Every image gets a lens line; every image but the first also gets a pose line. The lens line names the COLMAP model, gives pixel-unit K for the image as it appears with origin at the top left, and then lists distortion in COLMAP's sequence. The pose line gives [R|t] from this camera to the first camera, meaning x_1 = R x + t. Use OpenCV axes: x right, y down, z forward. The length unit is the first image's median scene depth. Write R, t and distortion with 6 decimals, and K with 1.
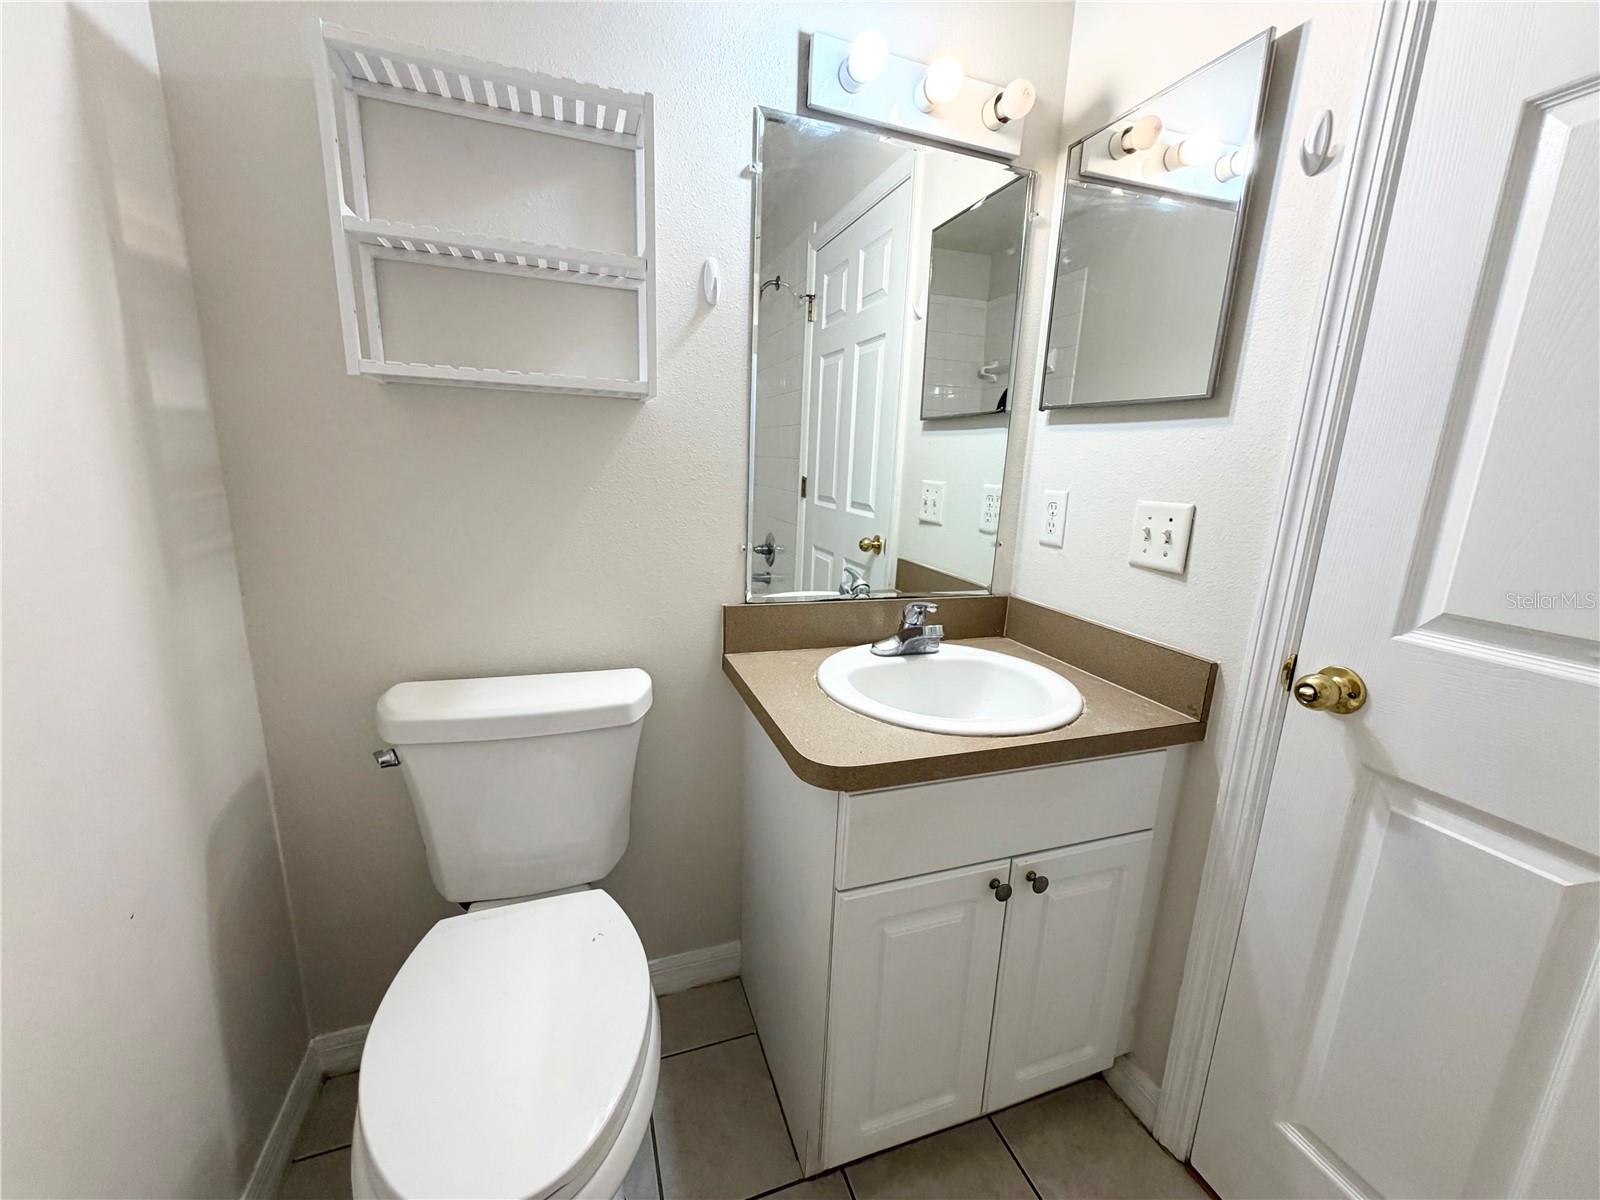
lens RADIAL K [[638.8, 0, 804.4], [0, 638.8, 599.9], [0, 0, 1]] dist [-0.000164, 0.000157]
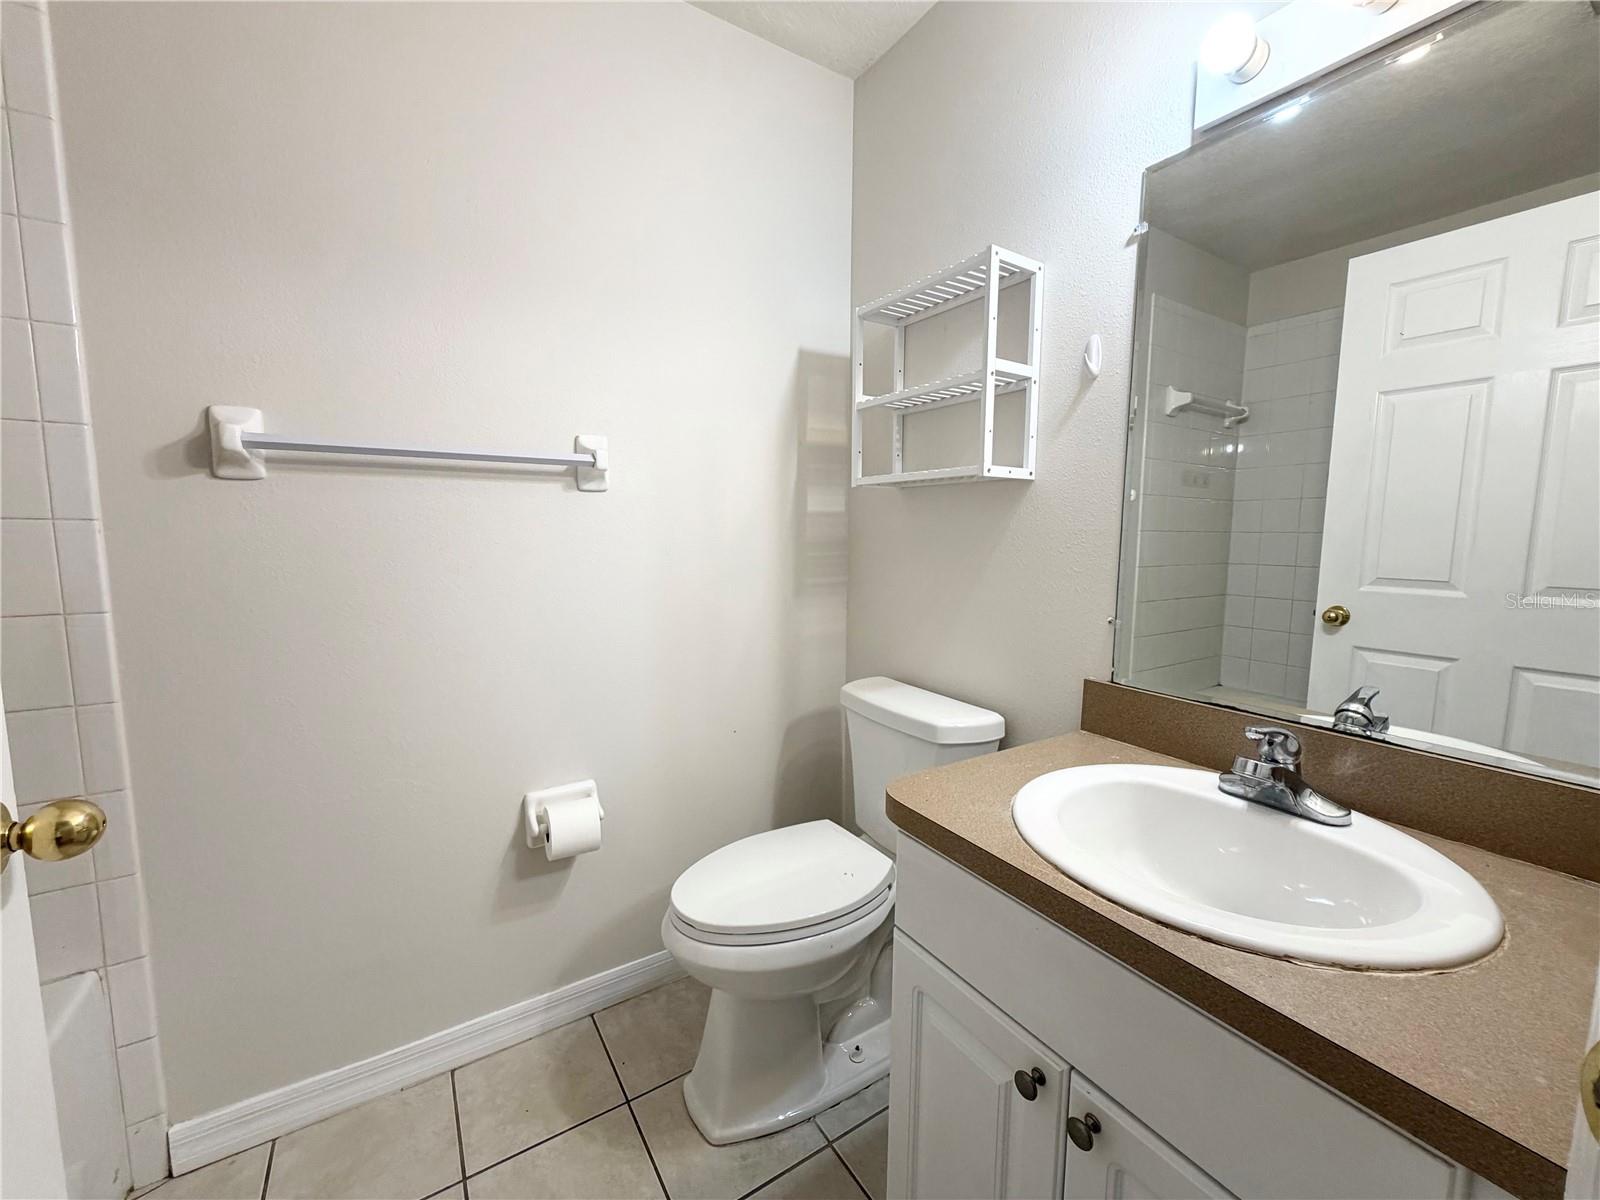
lens RADIAL K [[638.8, 0, 804.4], [0, 638.8, 599.9], [0, 0, 1]] dist [-0.000164, 0.000157]
pose [[0.232534, 0.066226, -0.970331, 0.872227], [-0.211648, 0.977215, 0.015976, -0.040298], [0.949280, 0.201653, 0.241252, 0.441565]]
